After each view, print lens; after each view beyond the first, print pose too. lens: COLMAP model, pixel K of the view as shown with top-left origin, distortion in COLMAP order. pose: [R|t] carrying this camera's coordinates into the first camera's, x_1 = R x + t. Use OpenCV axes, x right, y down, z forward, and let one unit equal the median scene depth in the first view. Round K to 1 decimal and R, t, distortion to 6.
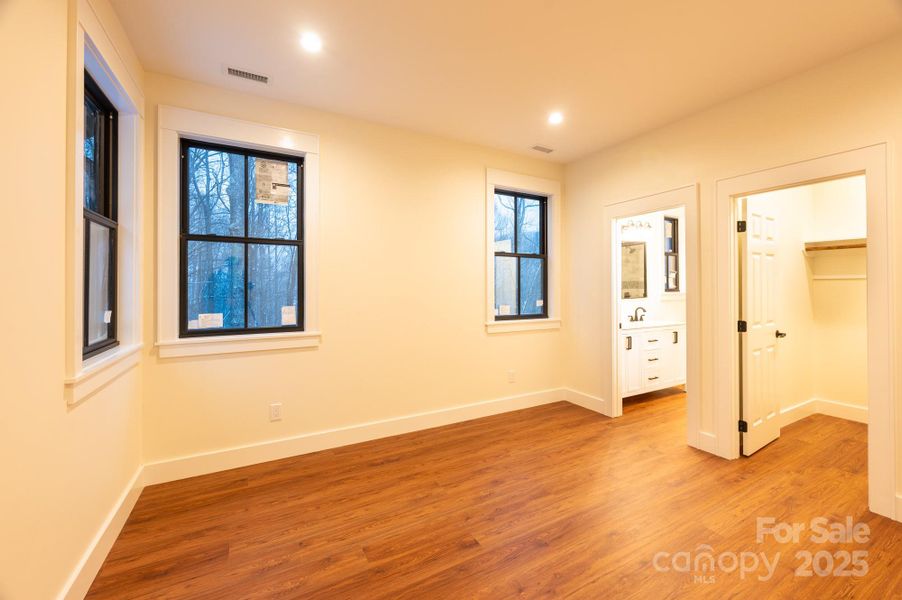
lens RADIAL K [[364.6, 0, 462.0], [0, 364.6, 287.9], [0, 0, 1]] dist [0.001353, -0.000046]
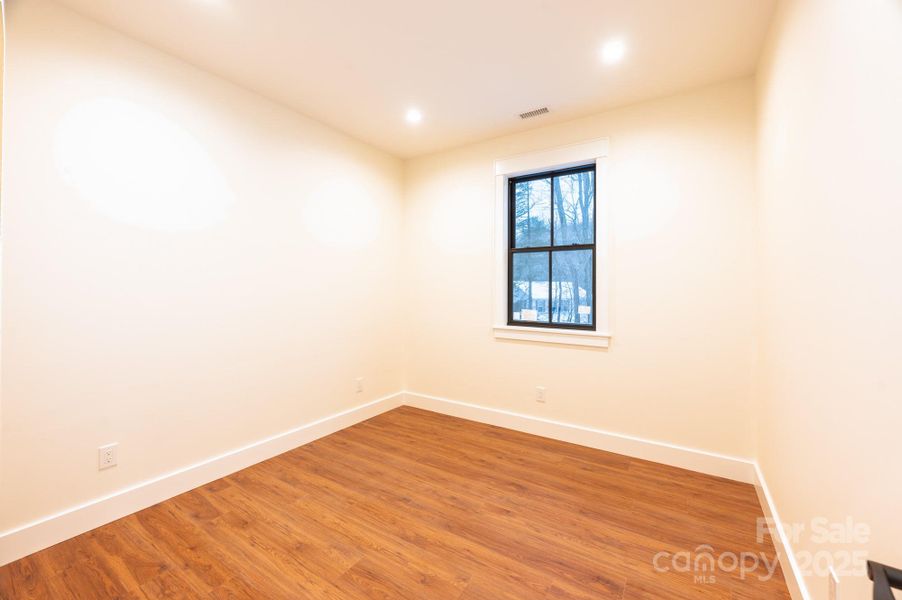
lens RADIAL K [[364.6, 0, 455.2], [0, 364.6, 294.6], [0, 0, 1]] dist [0.001353, -0.000046]
pose [[0.453307, 0.019604, -0.891139, 0.330359], [-0.007916, 0.999807, 0.017968, -0.000296], [0.891319, -0.001091, 0.453375, 0.187048]]
